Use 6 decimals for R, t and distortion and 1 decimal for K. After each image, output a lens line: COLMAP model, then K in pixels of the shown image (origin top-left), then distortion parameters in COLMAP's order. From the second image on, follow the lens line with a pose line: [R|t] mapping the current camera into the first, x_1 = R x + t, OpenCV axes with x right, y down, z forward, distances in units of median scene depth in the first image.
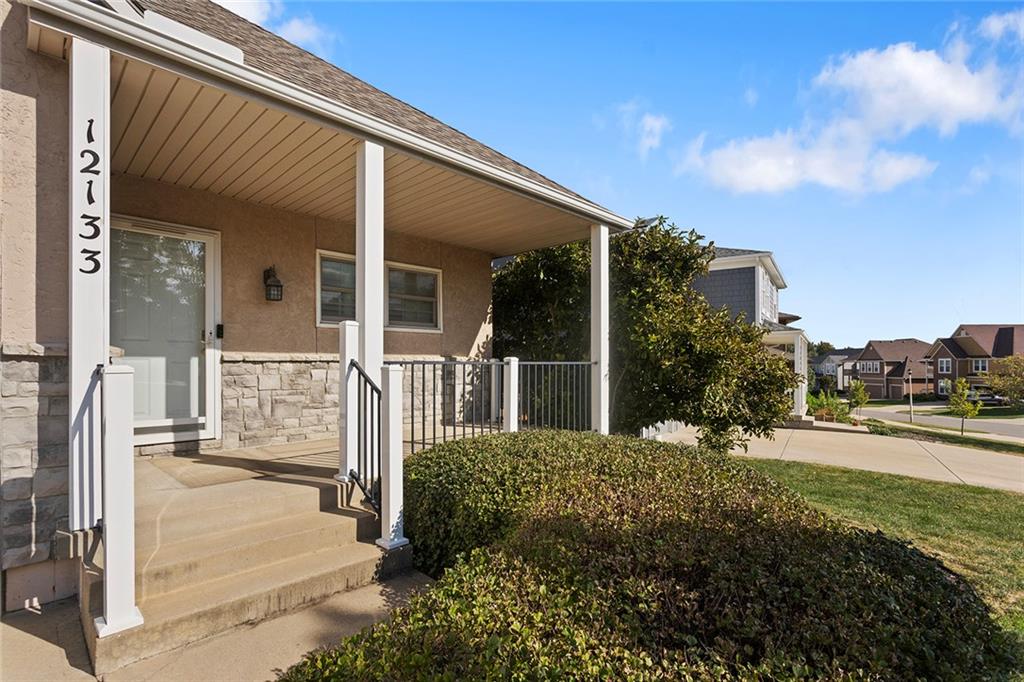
lens RADIAL K [[497.8, 0, 509.2], [0, 497.8, 362.9], [0, 0, 1]] dist [-0.001426, -0.000114]
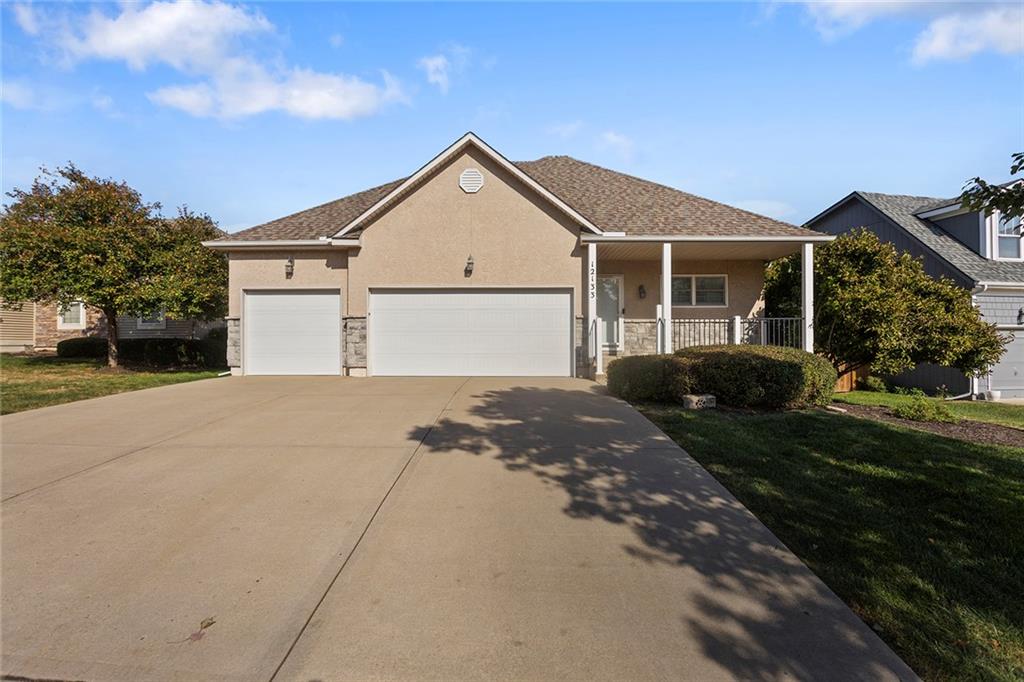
lens RADIAL K [[487.3, 0, 506.2], [0, 487.3, 337.3], [0, 0, 1]] dist [0.001956, 0.000837]
pose [[0.698687, -0.010351, -0.715352, 0.796725], [0.000712, 0.999905, -0.013774, 0.105233], [0.715427, 0.009115, 0.698628, -1.199315]]
